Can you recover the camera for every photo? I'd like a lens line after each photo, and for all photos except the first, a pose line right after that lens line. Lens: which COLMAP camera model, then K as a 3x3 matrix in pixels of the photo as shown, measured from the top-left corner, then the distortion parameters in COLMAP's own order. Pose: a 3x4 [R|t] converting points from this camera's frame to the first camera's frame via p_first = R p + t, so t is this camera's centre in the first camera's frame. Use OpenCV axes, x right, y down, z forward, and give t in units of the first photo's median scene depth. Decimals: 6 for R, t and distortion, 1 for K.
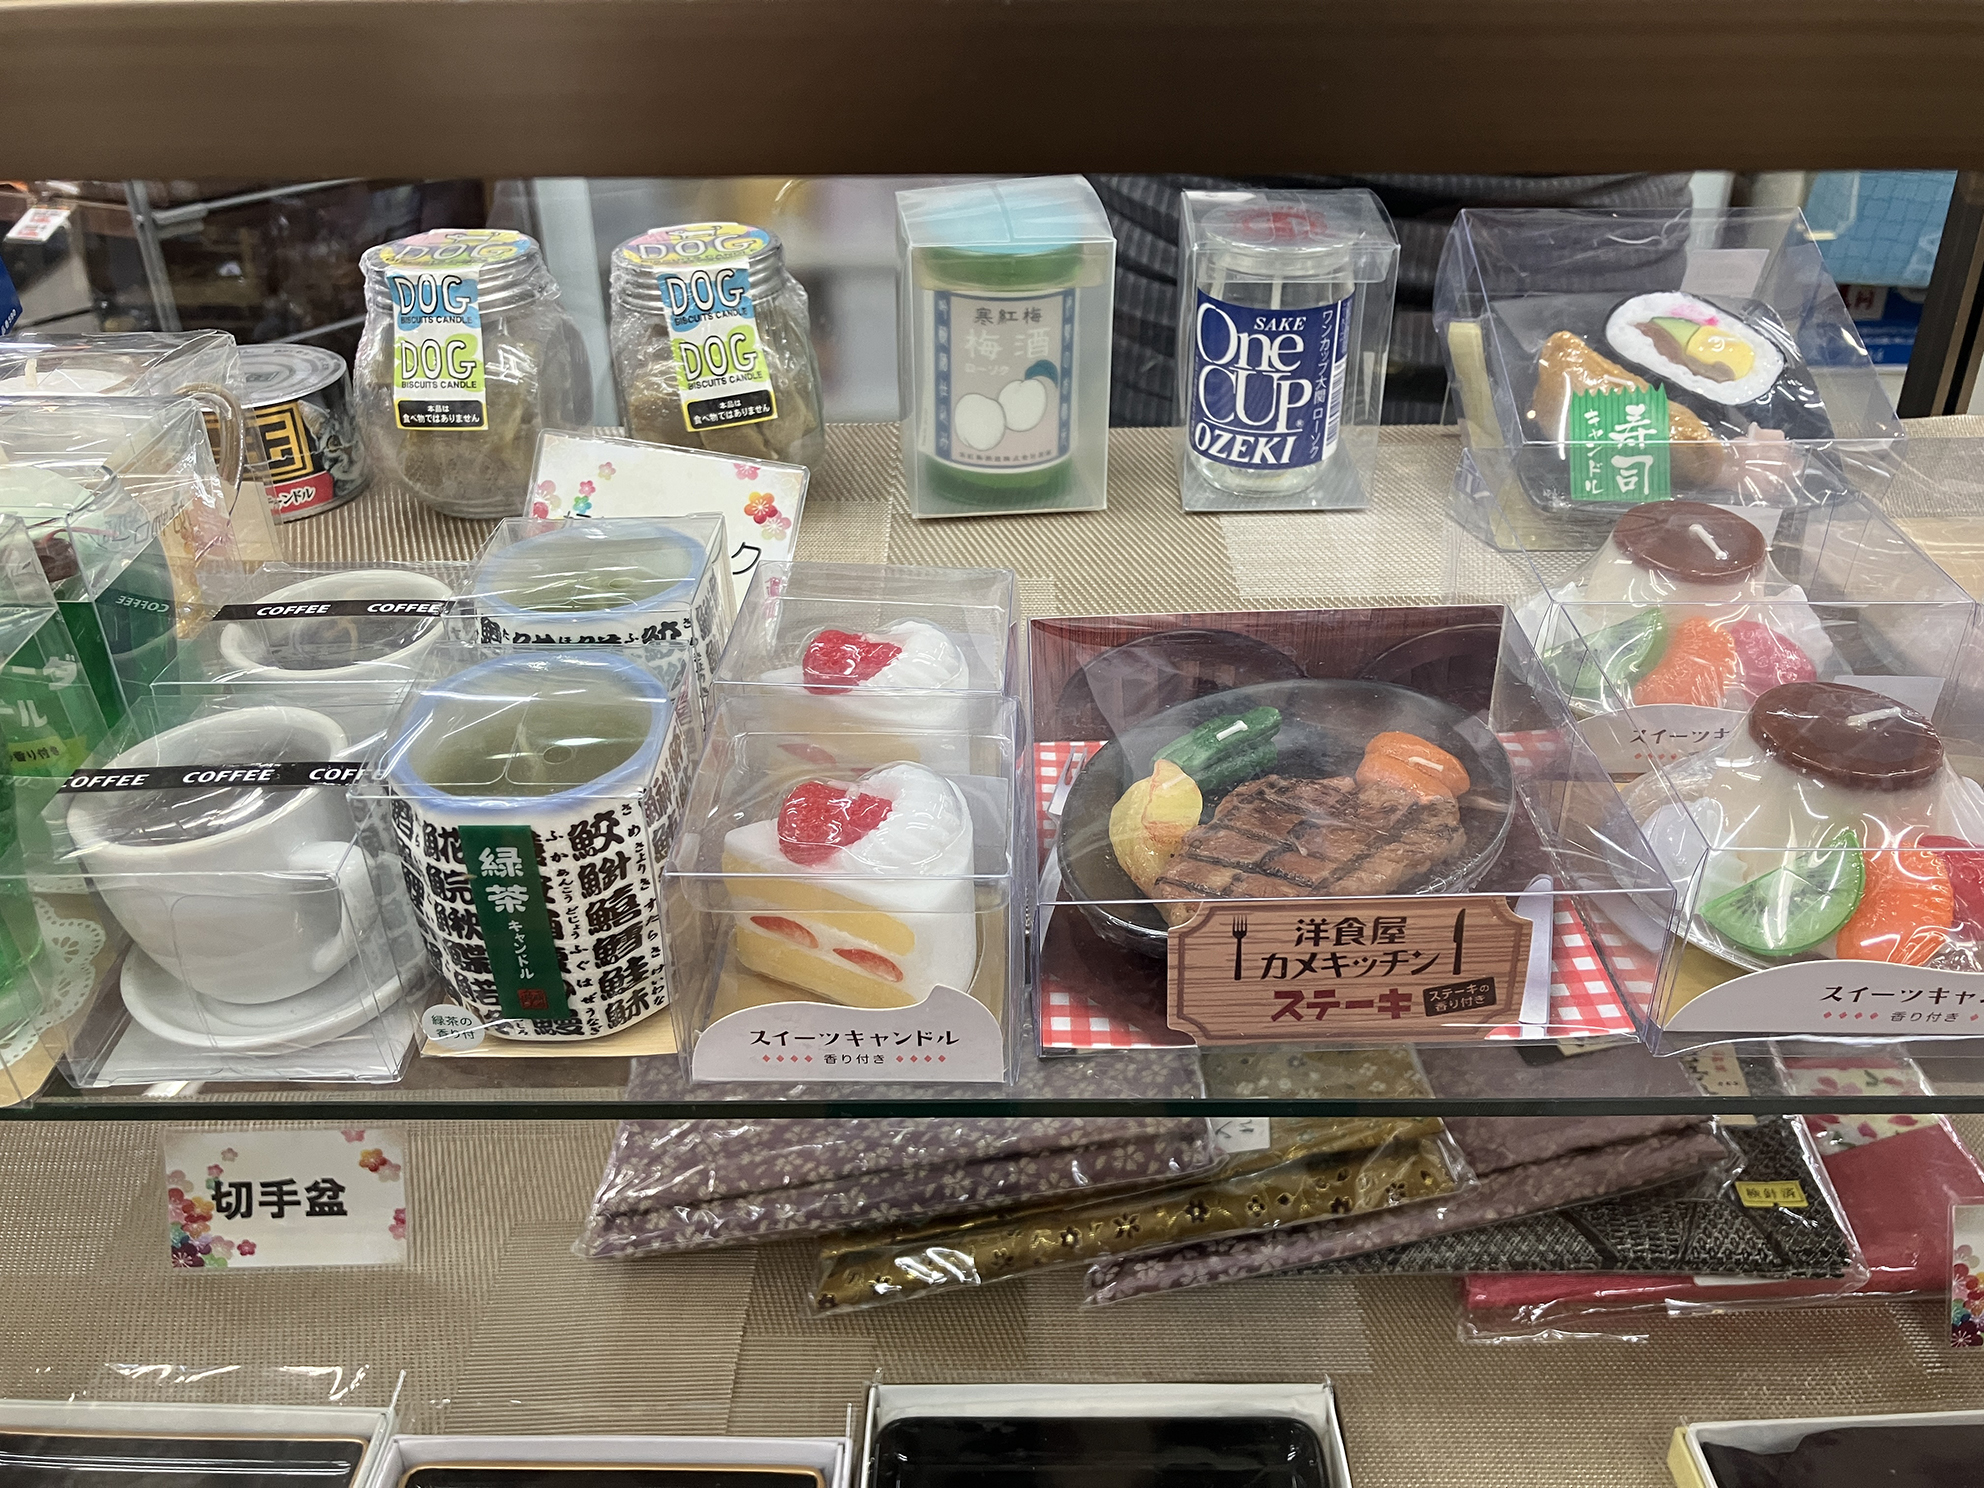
lens RADIAL K [[1627.5, 0, 992.0], [0, 1627.5, 745.0], [0, 0, 1]] dist [0.002749, 0.001292]
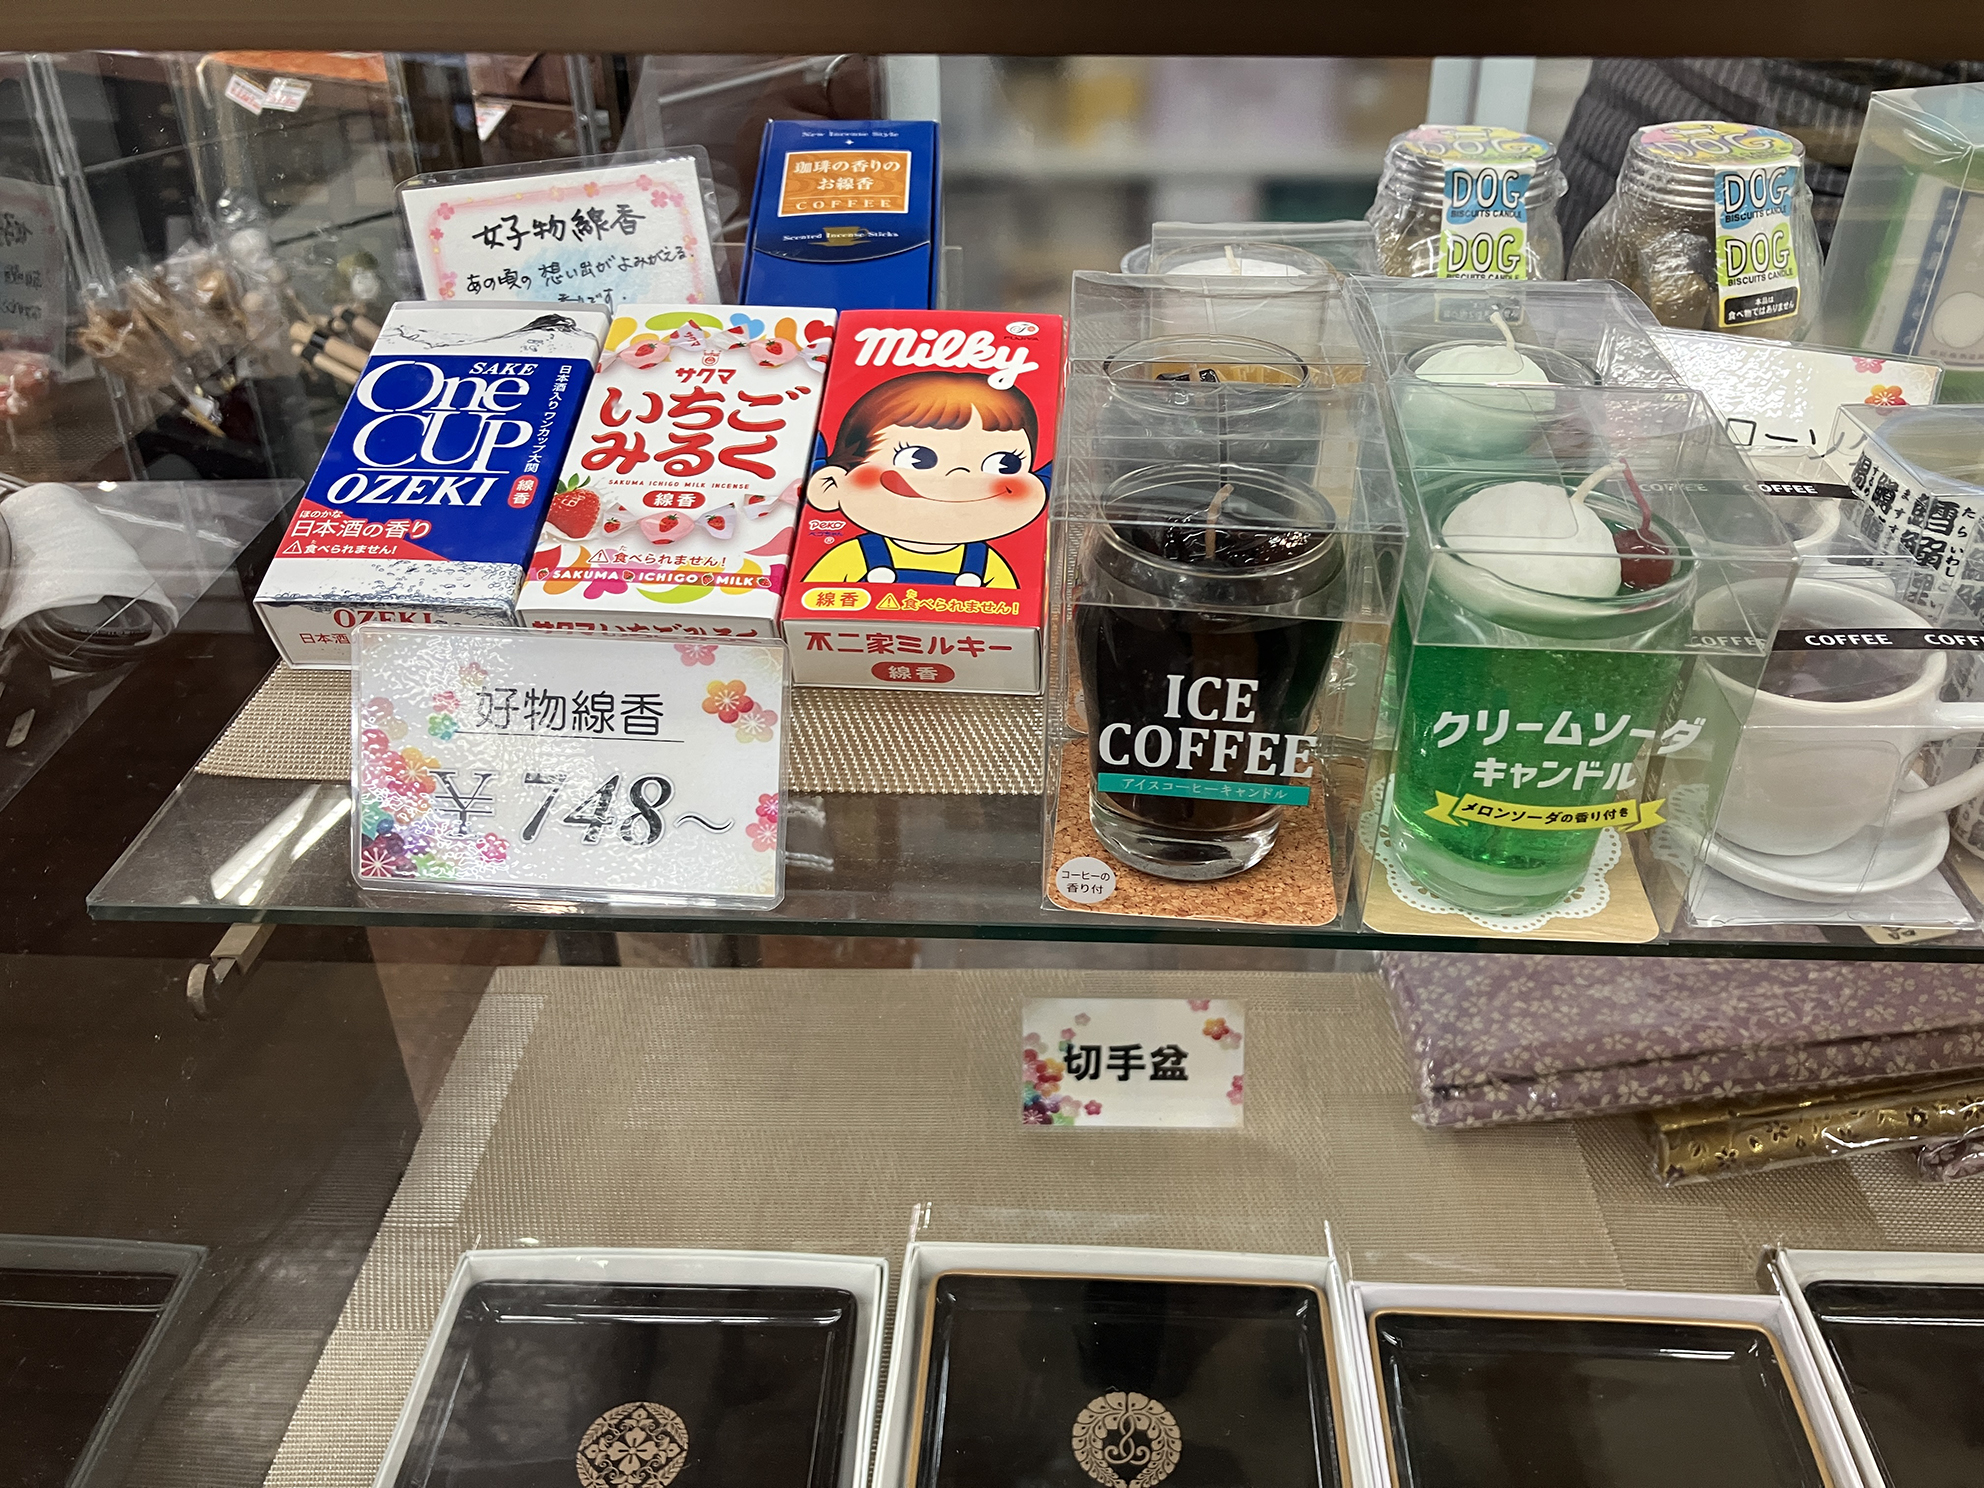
lens RADIAL K [[1627.5, 0, 992.5], [0, 1627.5, 742.9], [0, 0, 1]] dist [0.002749, 0.001292]
pose [[0.999461, 0.020302, -0.025799, -0.507249], [-0.019081, 0.998725, 0.046739, 0.025250], [0.026715, -0.046221, 0.998574, -0.042876]]
